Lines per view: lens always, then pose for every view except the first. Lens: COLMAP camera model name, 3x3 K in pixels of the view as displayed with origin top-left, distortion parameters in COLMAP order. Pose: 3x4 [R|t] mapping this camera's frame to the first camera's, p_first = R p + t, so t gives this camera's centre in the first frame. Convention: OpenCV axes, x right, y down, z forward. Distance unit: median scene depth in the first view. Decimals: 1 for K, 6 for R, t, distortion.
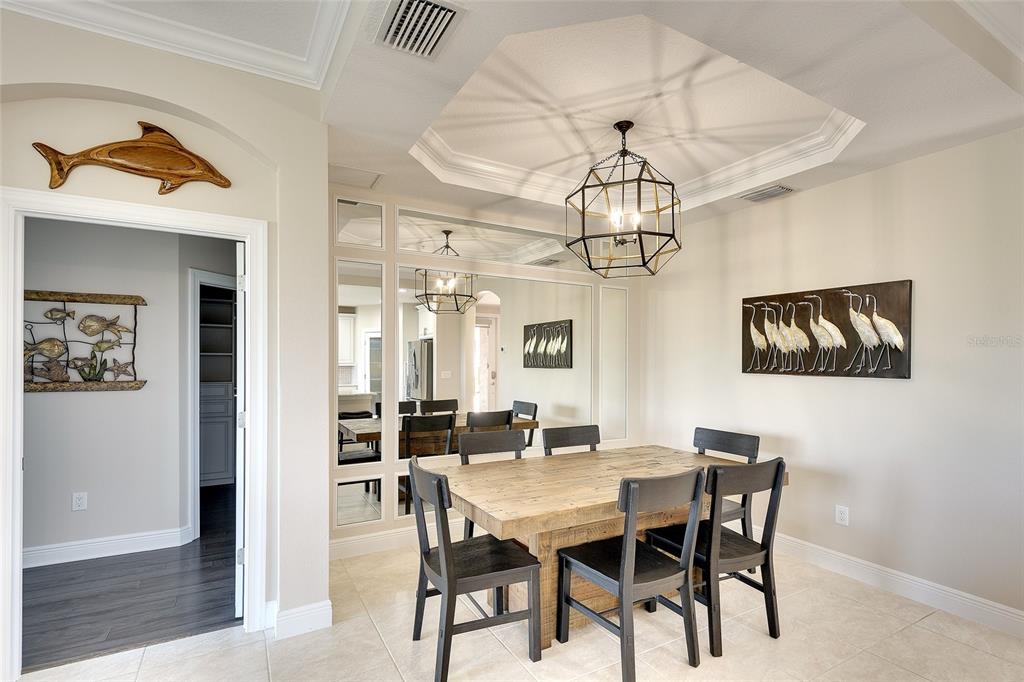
lens RADIAL K [[485.8, 0, 528.5], [0, 485.8, 354.7], [0, 0, 1]] dist [0.002700, 0.000281]
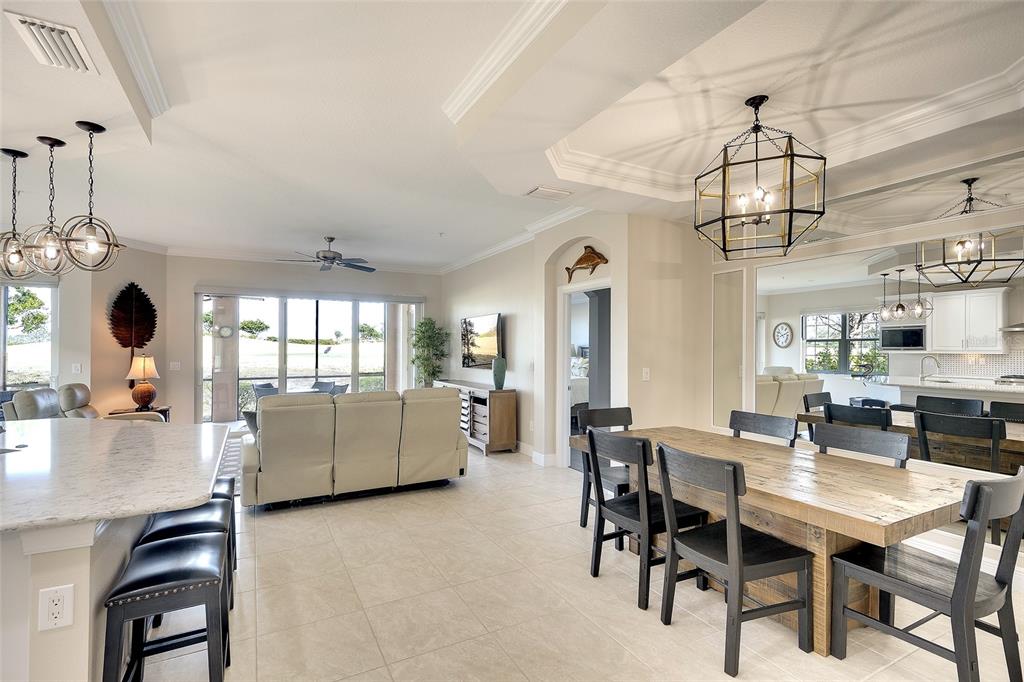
lens RADIAL K [[460.9, 0, 509.2], [0, 460.9, 357.2], [0, 0, 1]] dist [-0.000107, -0.000162]
pose [[-0.025957, 0.016270, -0.999531, 1.145427], [0.012683, 0.999792, 0.015945, 0.022179], [0.999583, -0.012263, -0.026158, 0.523628]]
